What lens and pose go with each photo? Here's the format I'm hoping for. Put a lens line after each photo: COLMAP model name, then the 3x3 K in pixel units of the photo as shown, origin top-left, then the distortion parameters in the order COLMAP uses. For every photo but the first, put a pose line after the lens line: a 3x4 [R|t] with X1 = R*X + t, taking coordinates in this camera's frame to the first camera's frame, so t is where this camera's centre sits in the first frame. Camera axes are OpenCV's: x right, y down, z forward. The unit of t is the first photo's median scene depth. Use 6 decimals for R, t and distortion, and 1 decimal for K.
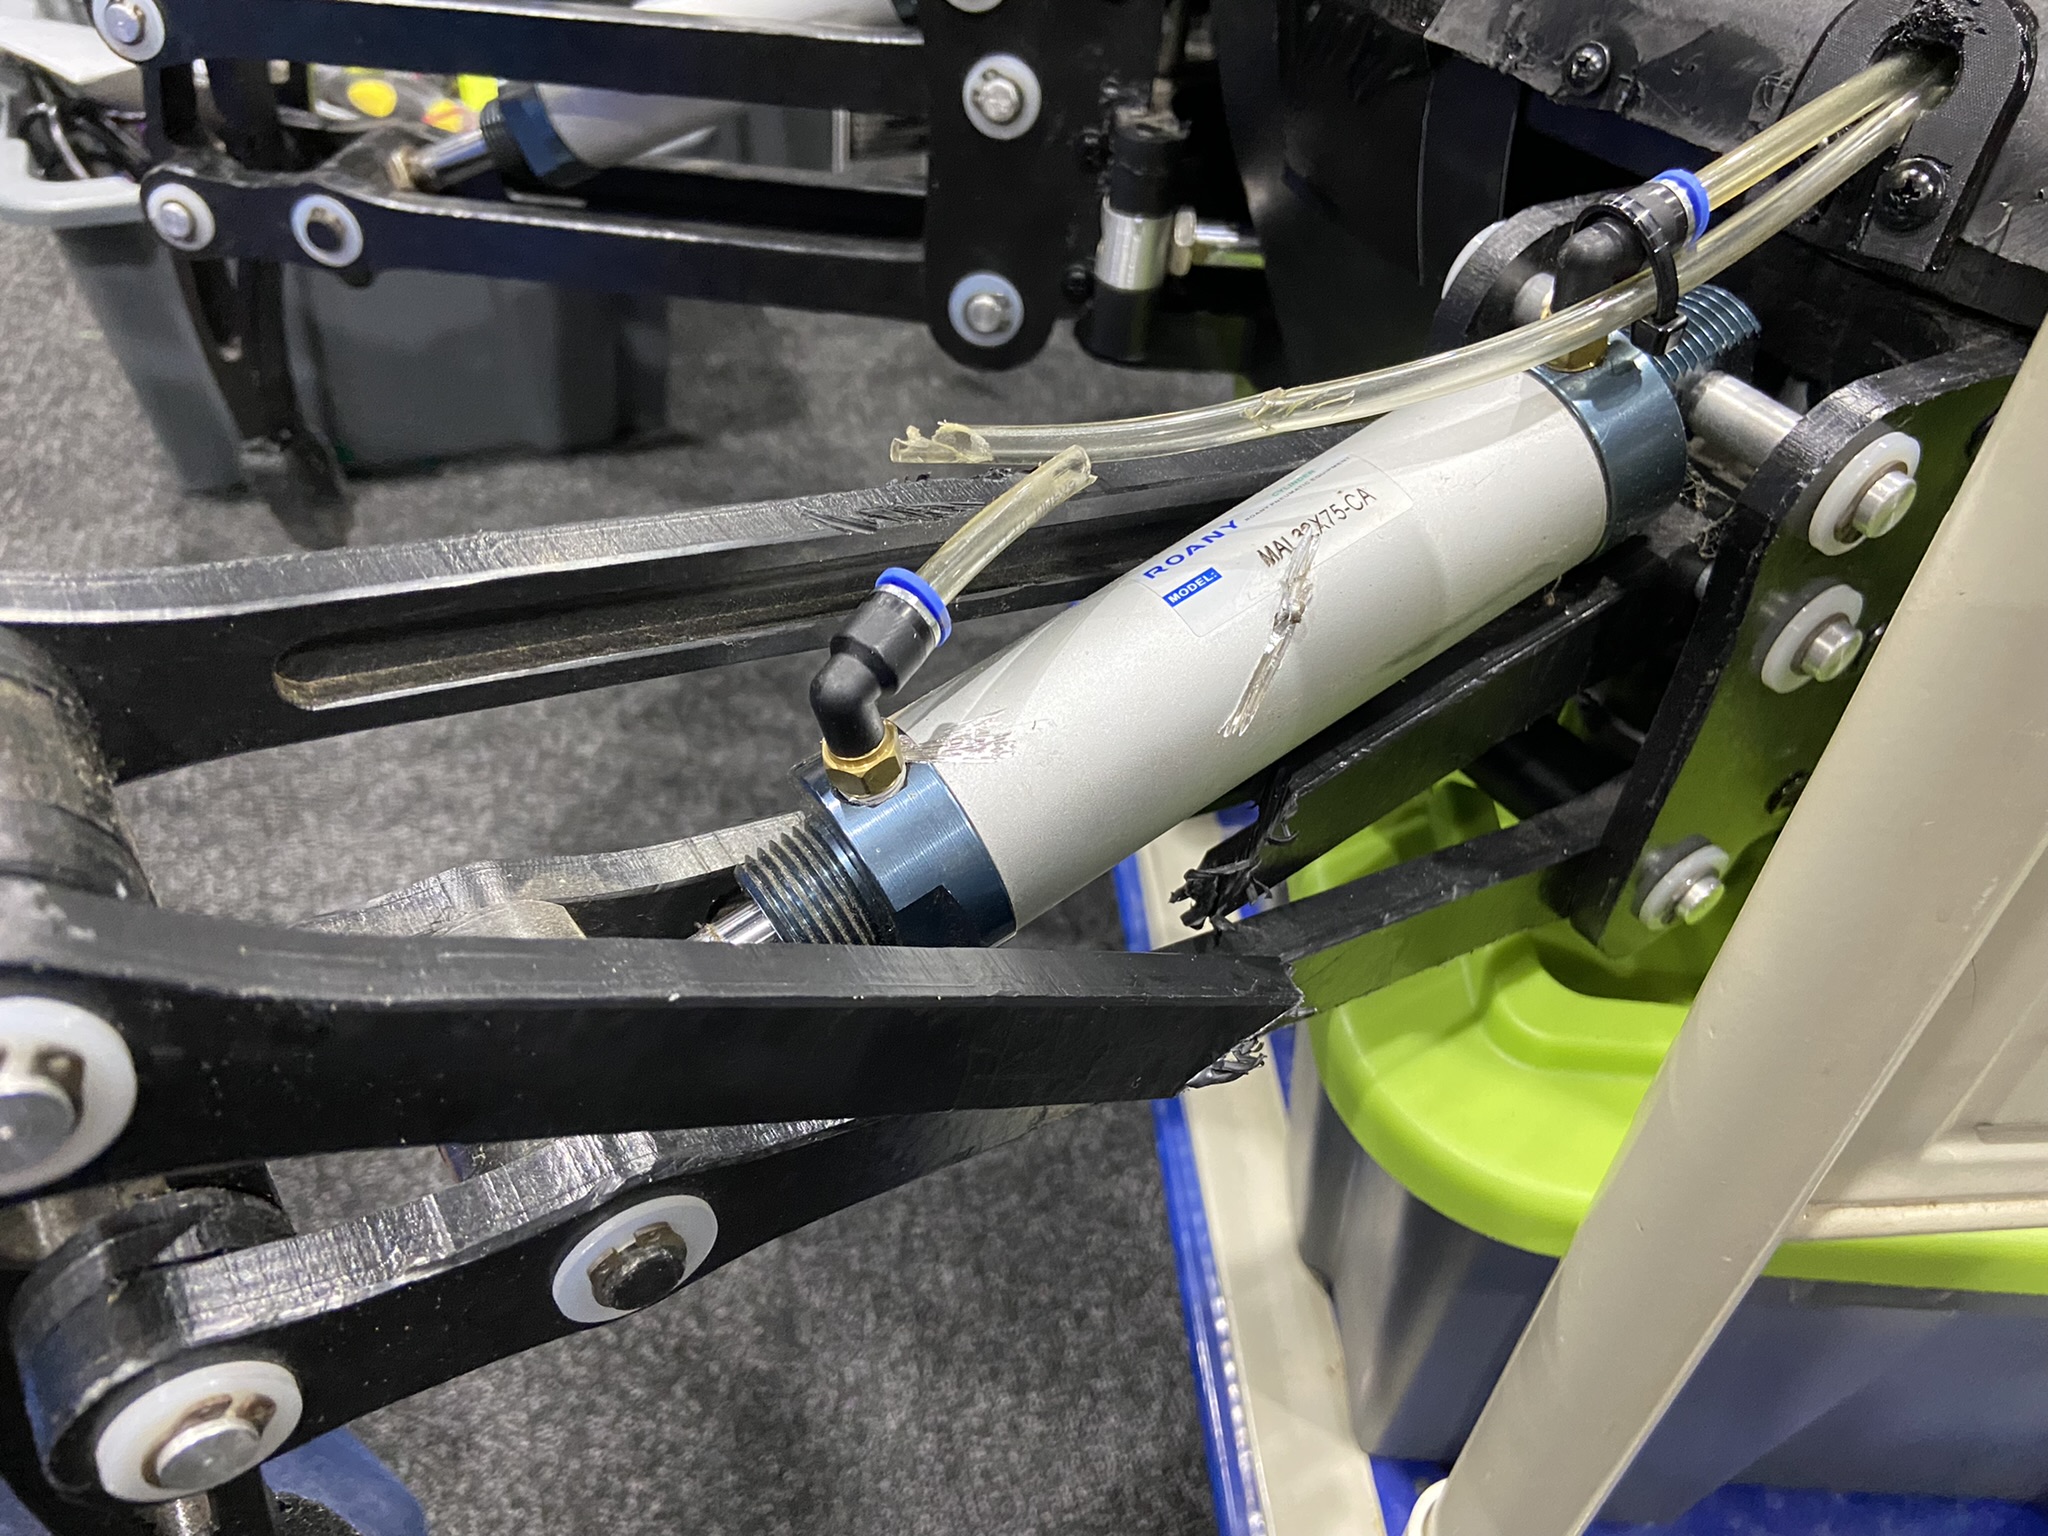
lens RADIAL K [[1535.3, 0, 1007.9], [0, 1535.3, 766.8], [0, 0, 1]] dist [0.131107, -0.175924]
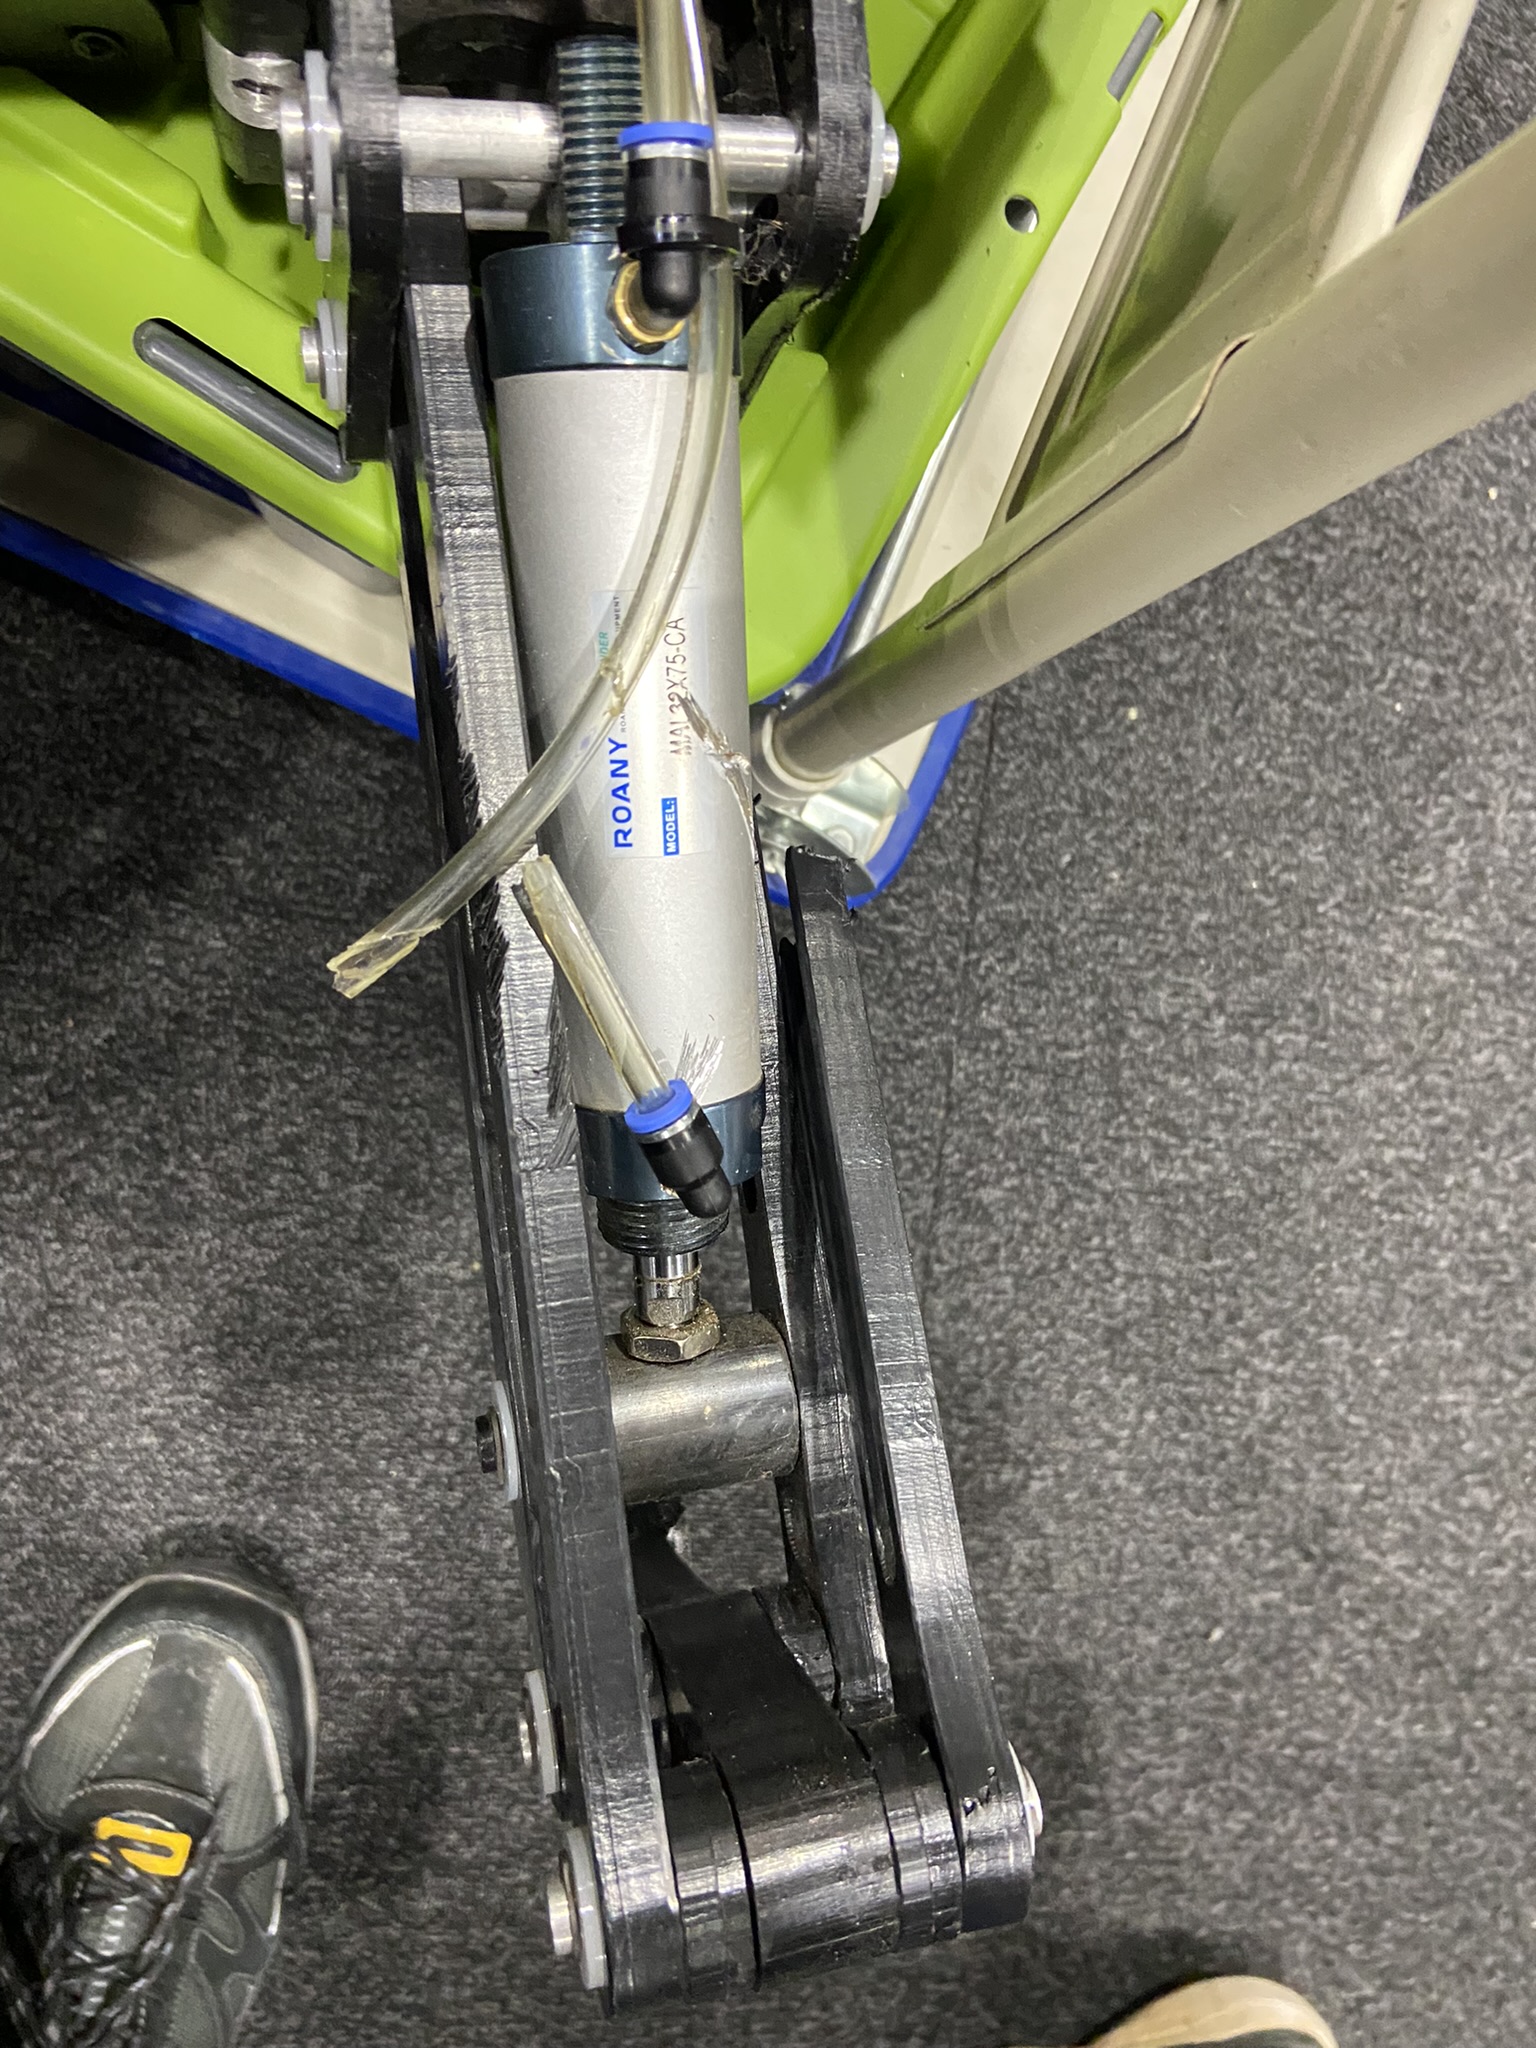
lens RADIAL K [[1535.3, 0, 748.3], [0, 1535.3, 1020.1], [0, 0, 1]] dist [0.131107, -0.175924]
pose [[0.444994, -0.894211, 0.048656, -0.009907], [0.447744, 0.269211, 0.852673, -0.338055], [-0.775568, -0.357649, 0.520175, 0.123910]]
